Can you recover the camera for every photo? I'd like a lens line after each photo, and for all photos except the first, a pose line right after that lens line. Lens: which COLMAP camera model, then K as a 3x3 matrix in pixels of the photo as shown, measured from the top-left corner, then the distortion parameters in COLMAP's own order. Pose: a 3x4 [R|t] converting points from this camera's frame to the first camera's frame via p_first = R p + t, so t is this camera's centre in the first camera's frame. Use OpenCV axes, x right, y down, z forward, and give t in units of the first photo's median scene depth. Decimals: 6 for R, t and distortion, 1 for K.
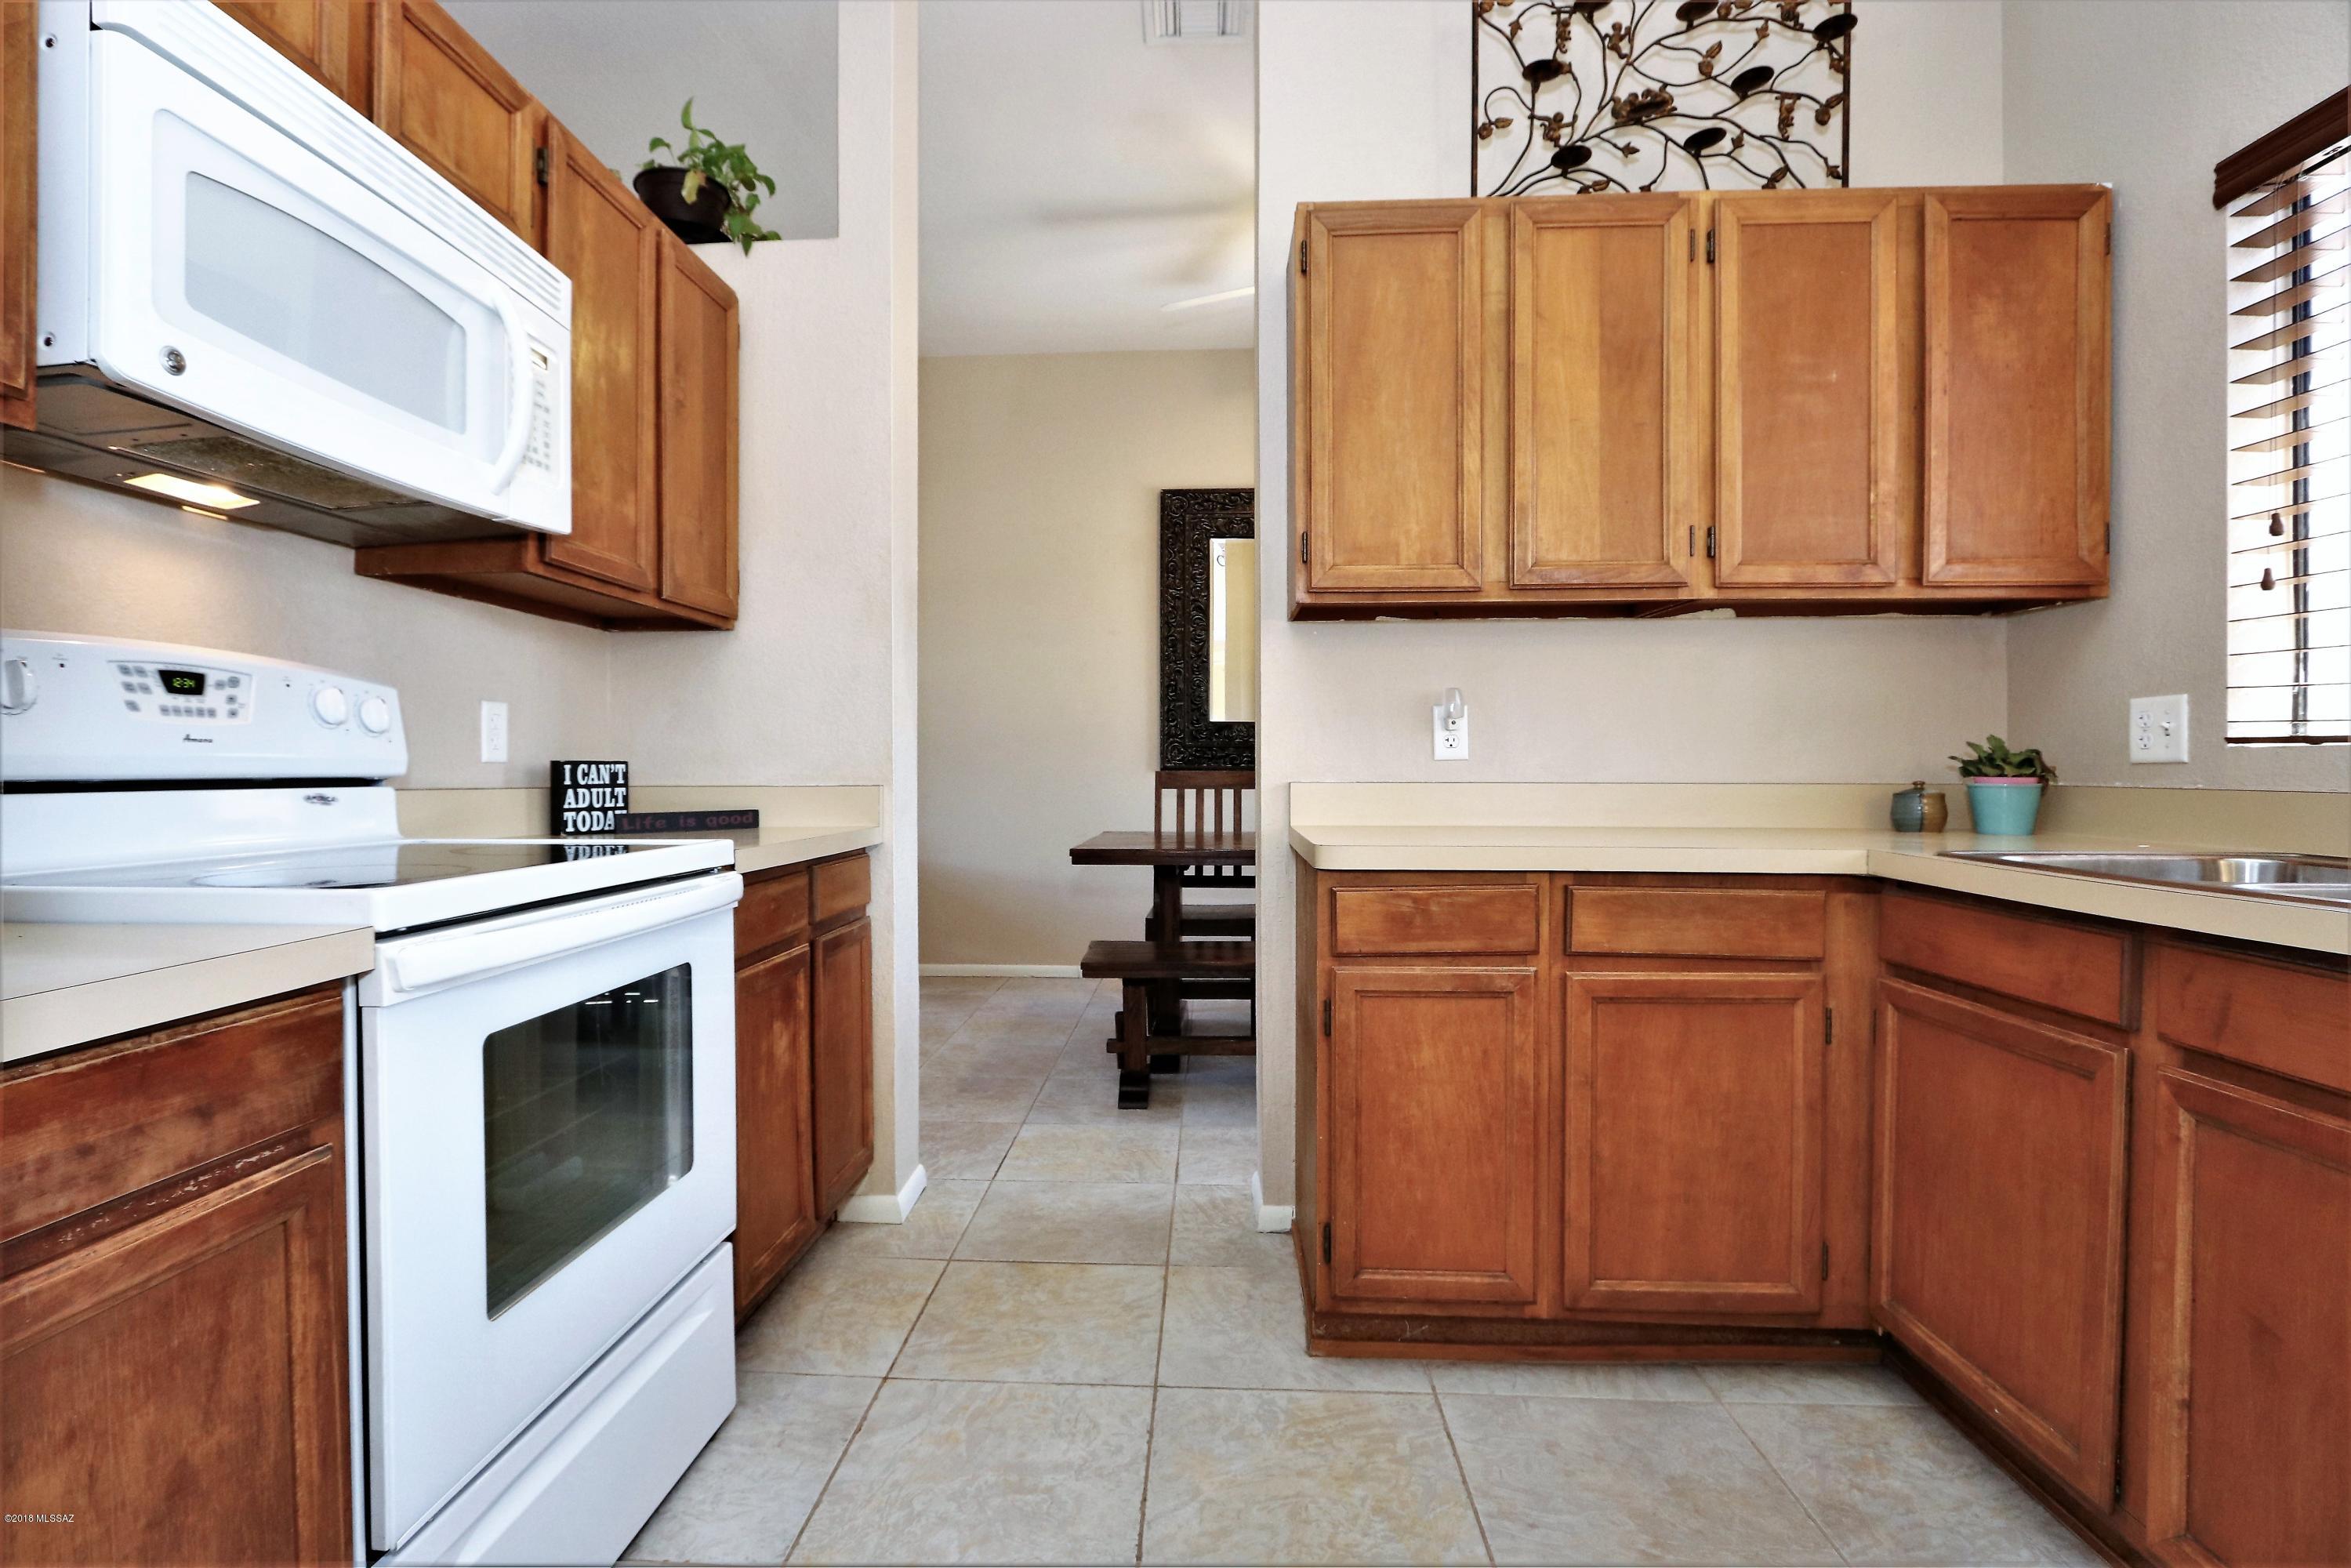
lens RADIAL K [[1118.4, 0, 1147.5], [0, 1118.4, 778.2], [0, 0, 1]] dist [-0.022408, 0.004513]
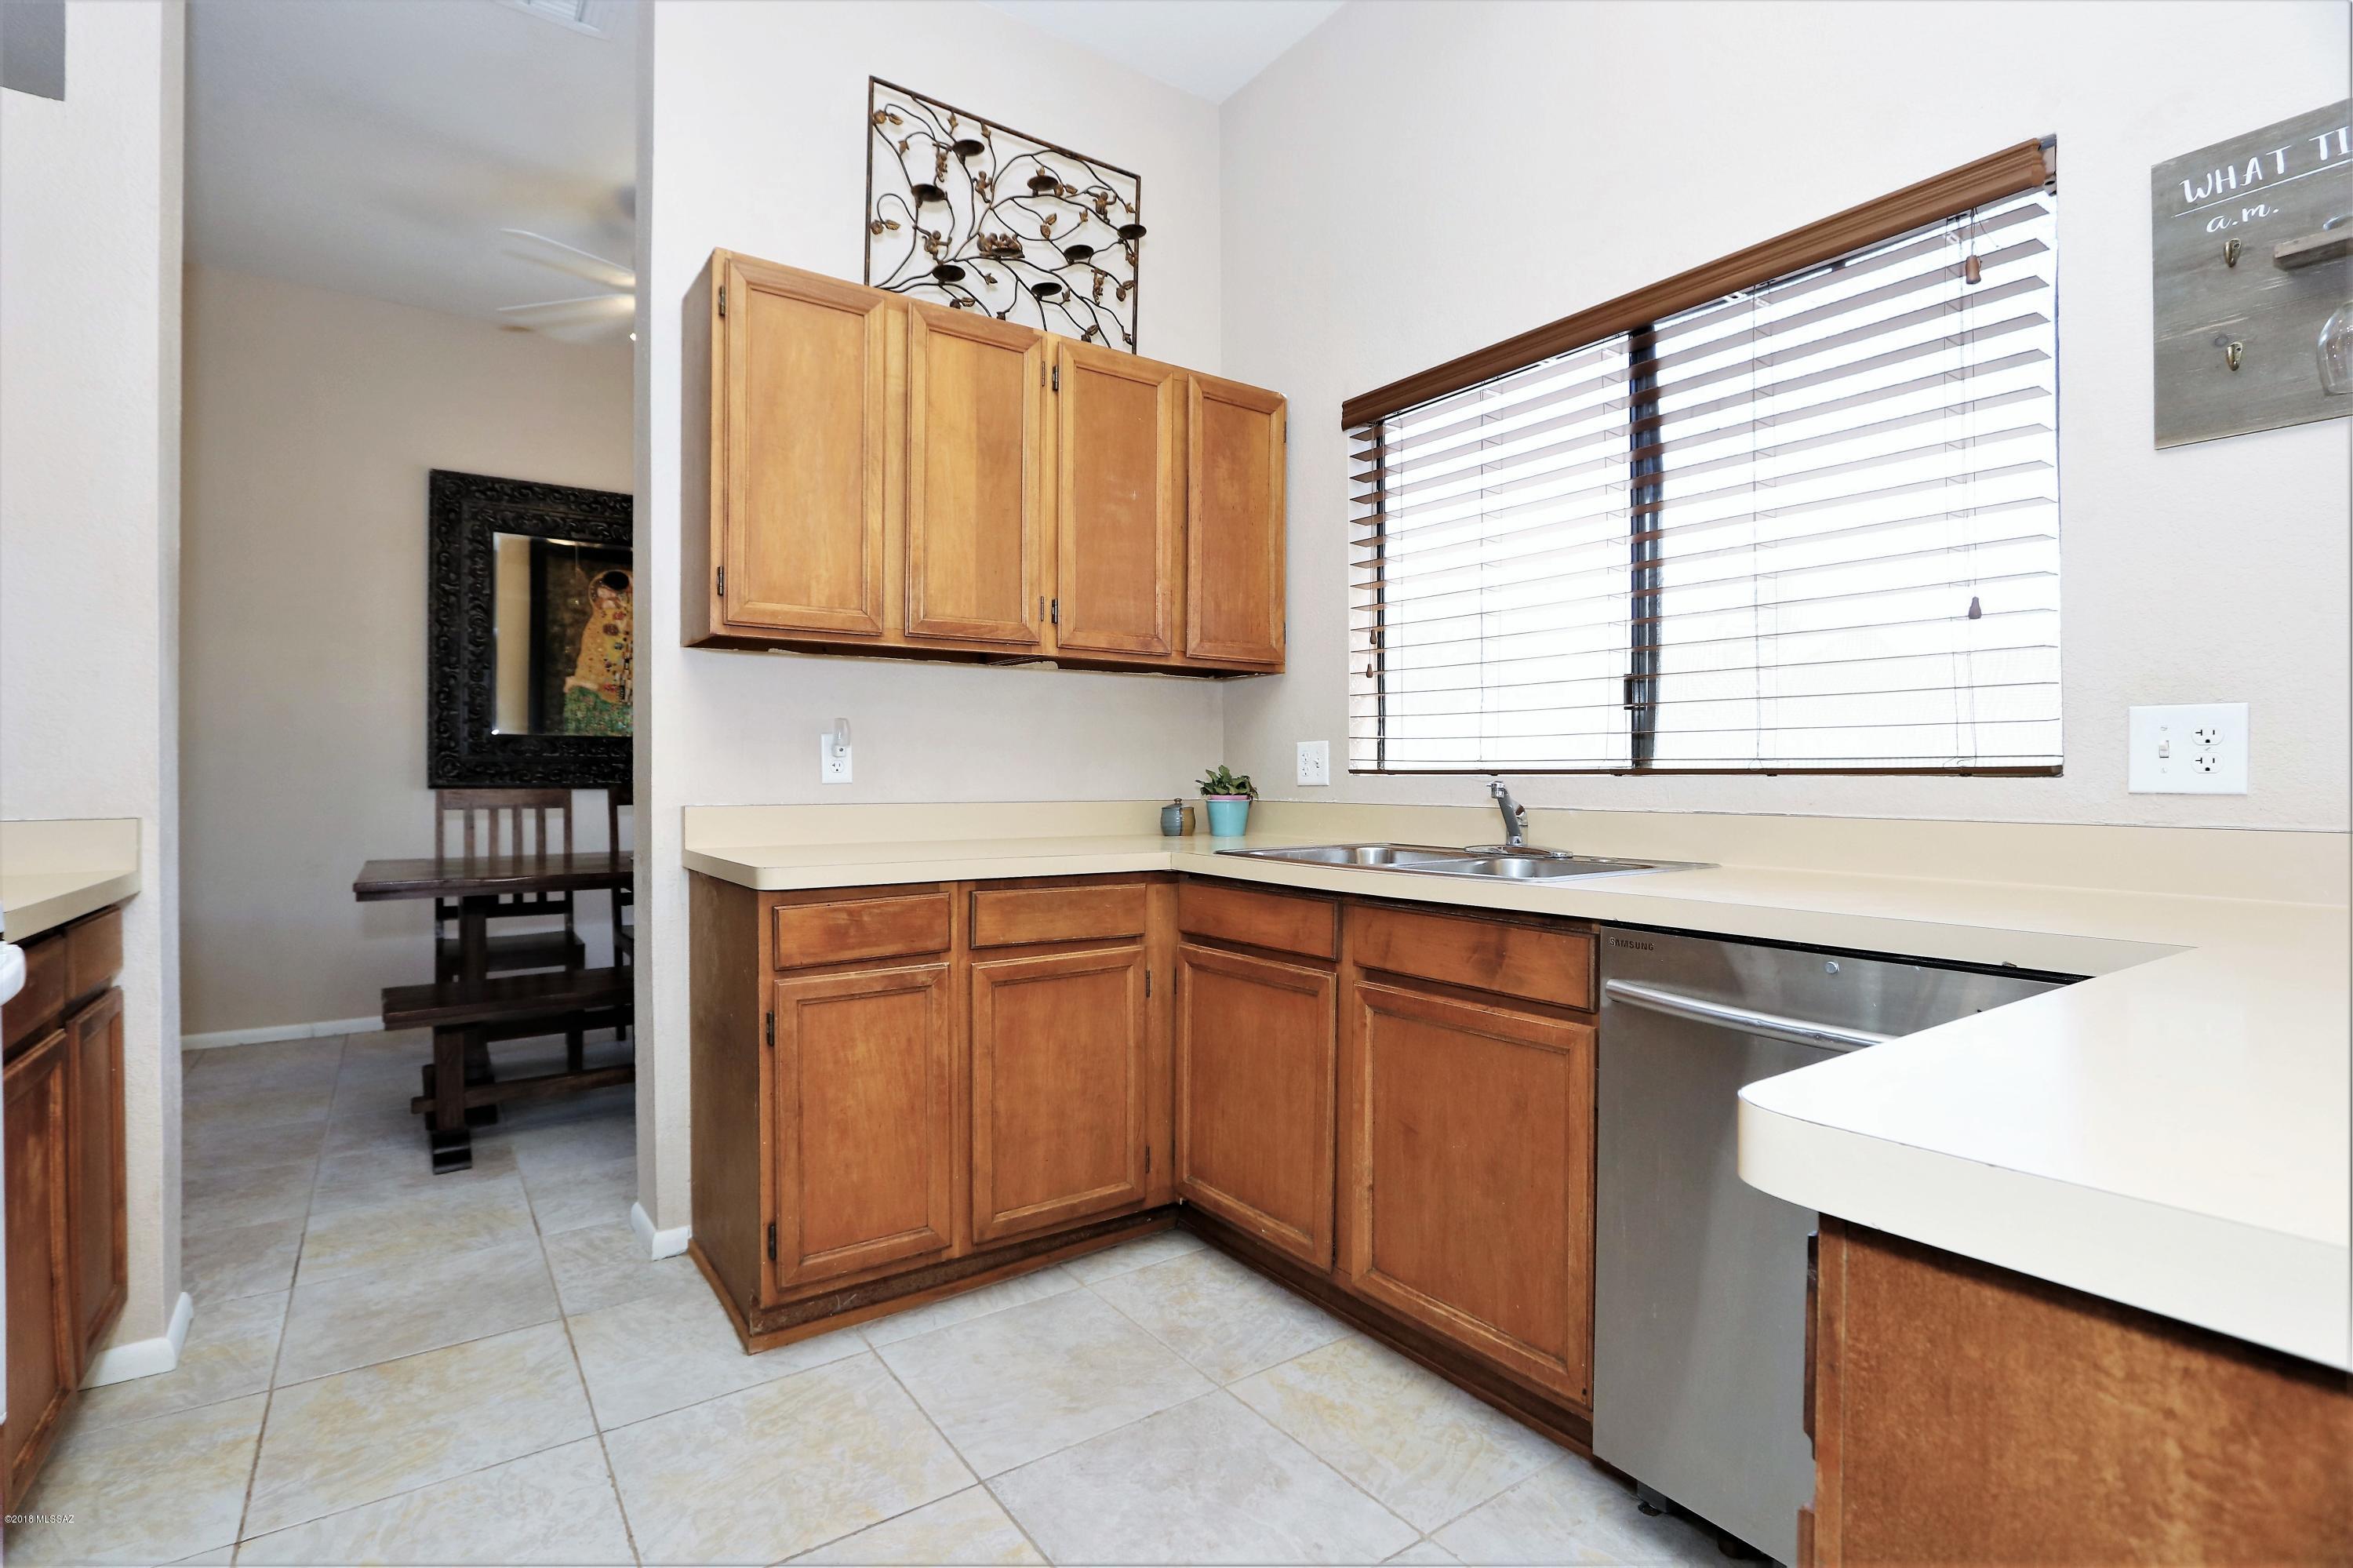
lens RADIAL K [[1091.0, 0, 1150.3], [0, 1091.0, 775.6], [0, 0, 1]] dist [-0.020473, 0.003560]
pose [[0.786213, 0.000647, 0.617955, -0.176080], [0.005382, 0.999954, -0.007894, -0.016074], [-0.617932, 0.009532, 0.786174, -0.039945]]
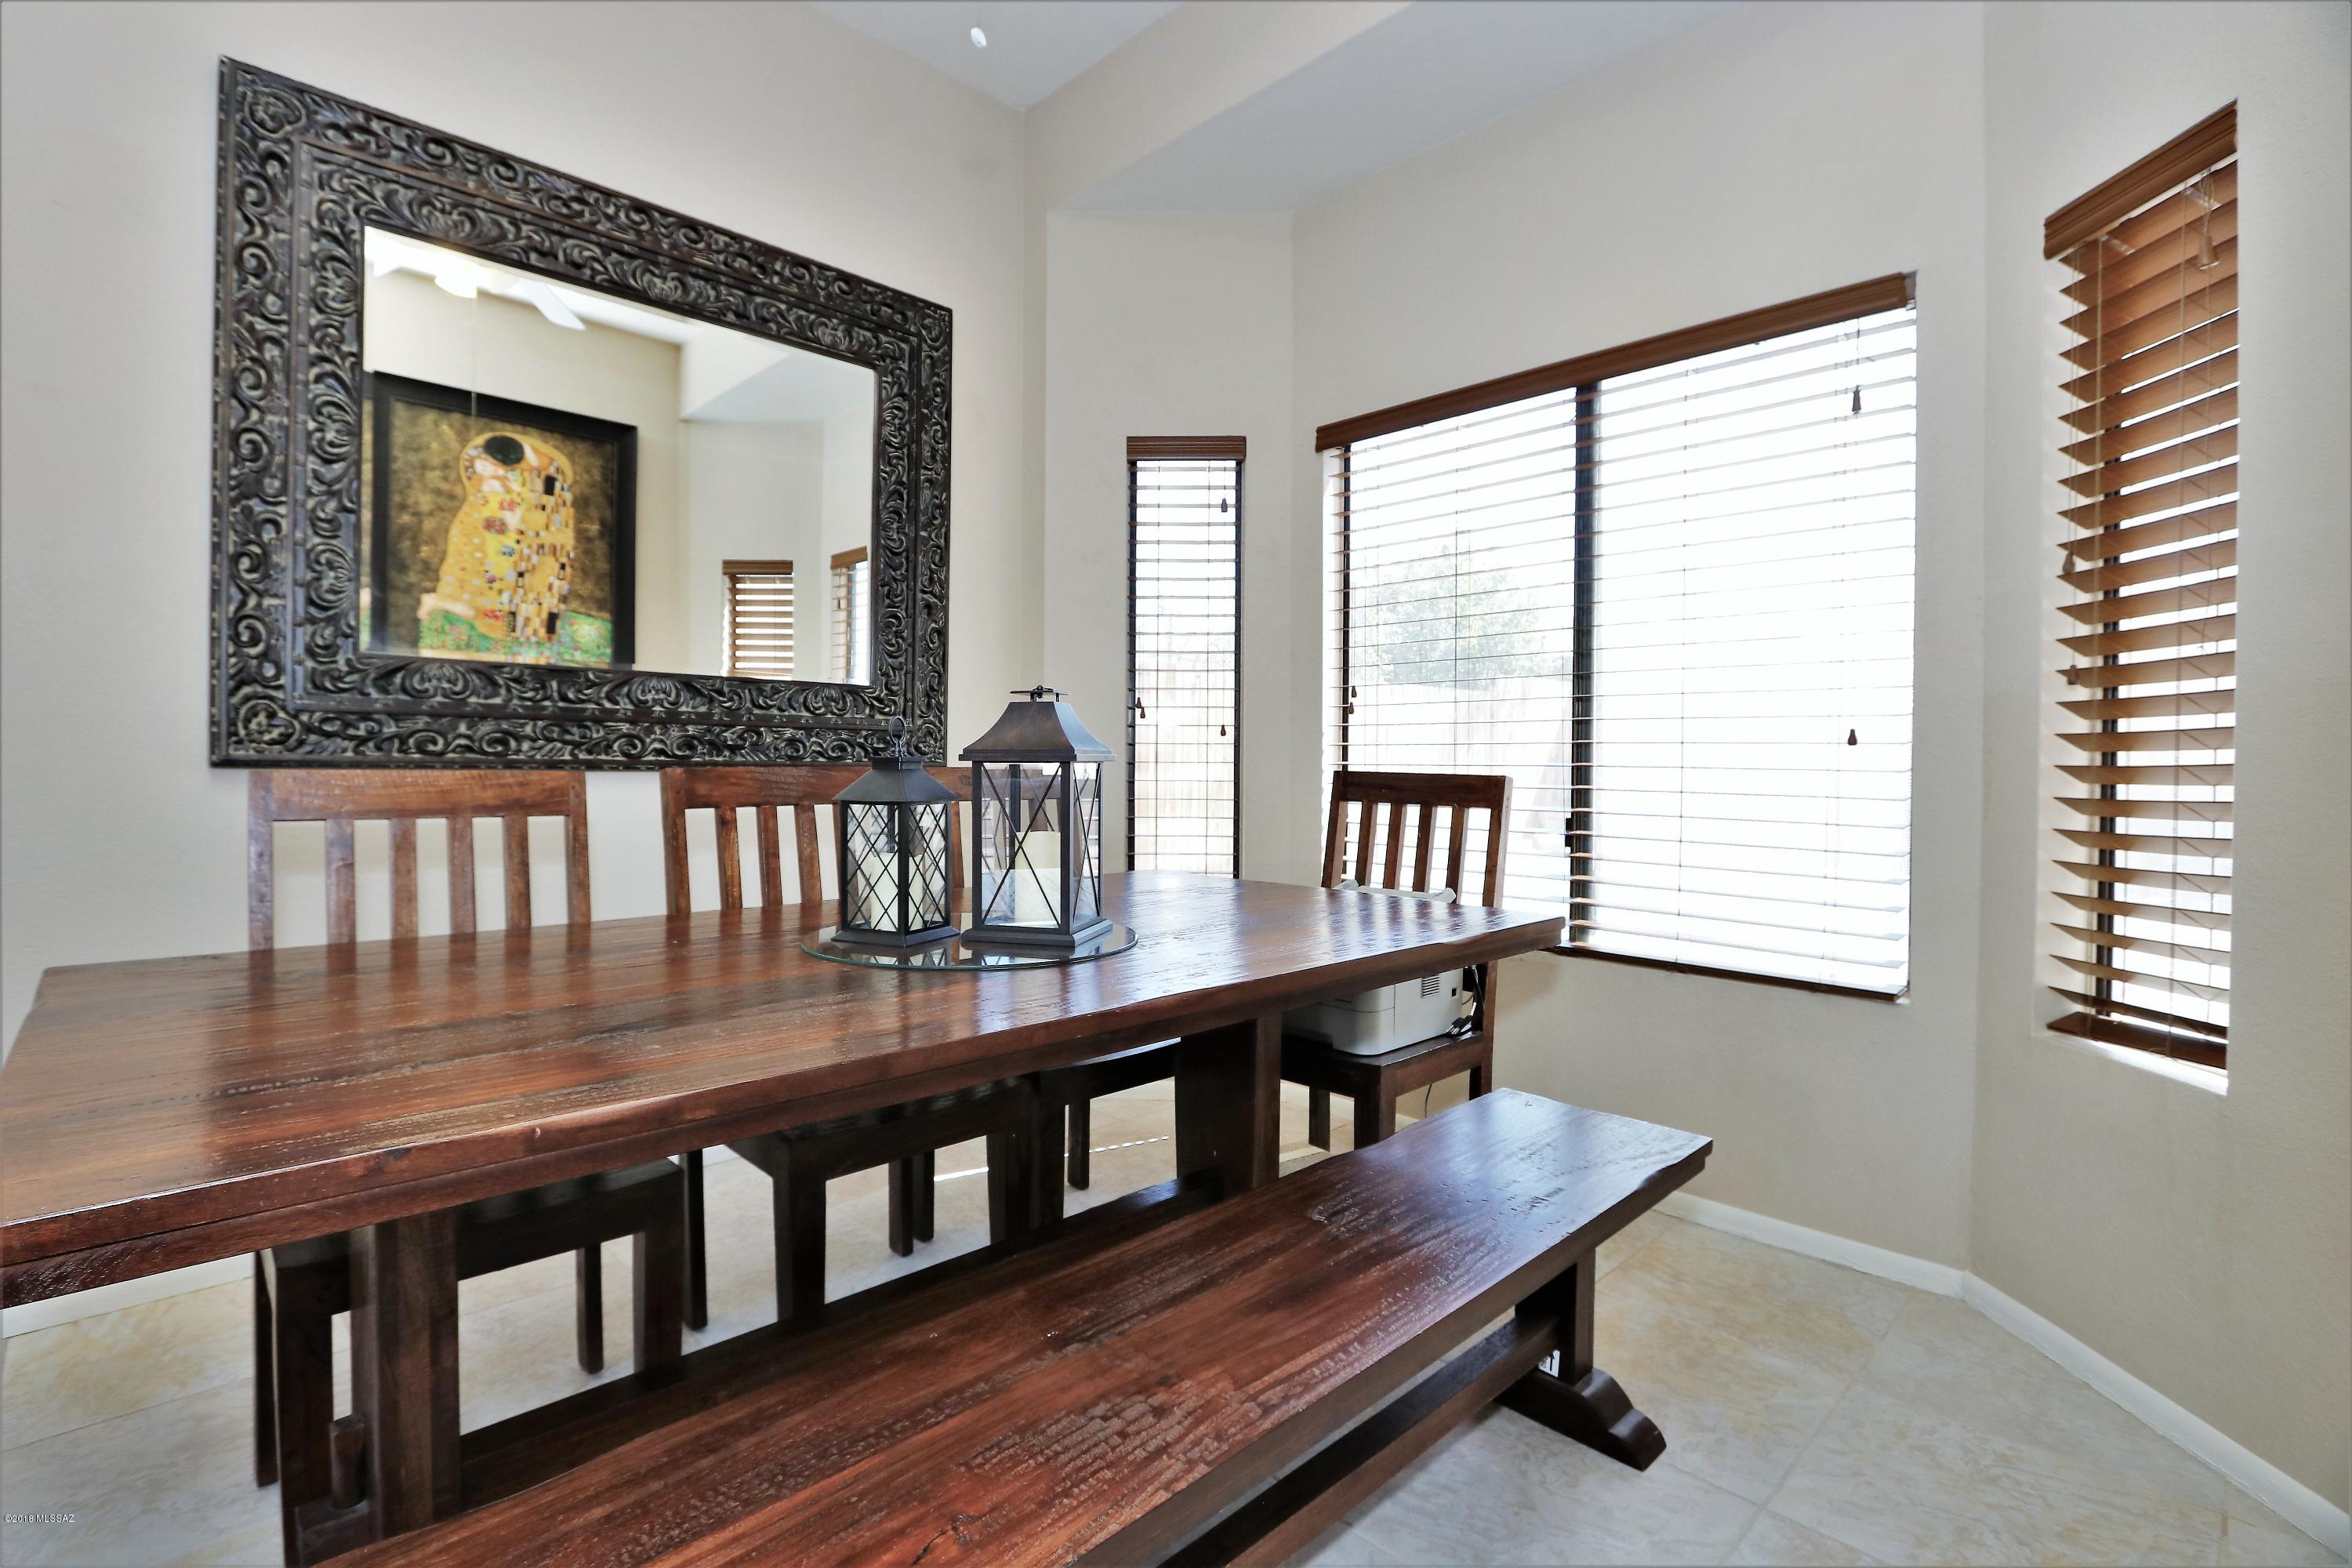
lens RADIAL K [[1090.5, 0, 1149.8], [0, 1090.5, 775.6], [0, 0, 1]] dist [-0.020473, 0.003560]
pose [[0.679991, 0.000874, 0.733220, -0.107275], [-0.006230, 0.999970, 0.004585, -0.017055], [-0.733194, -0.007686, 0.679976, 1.314838]]
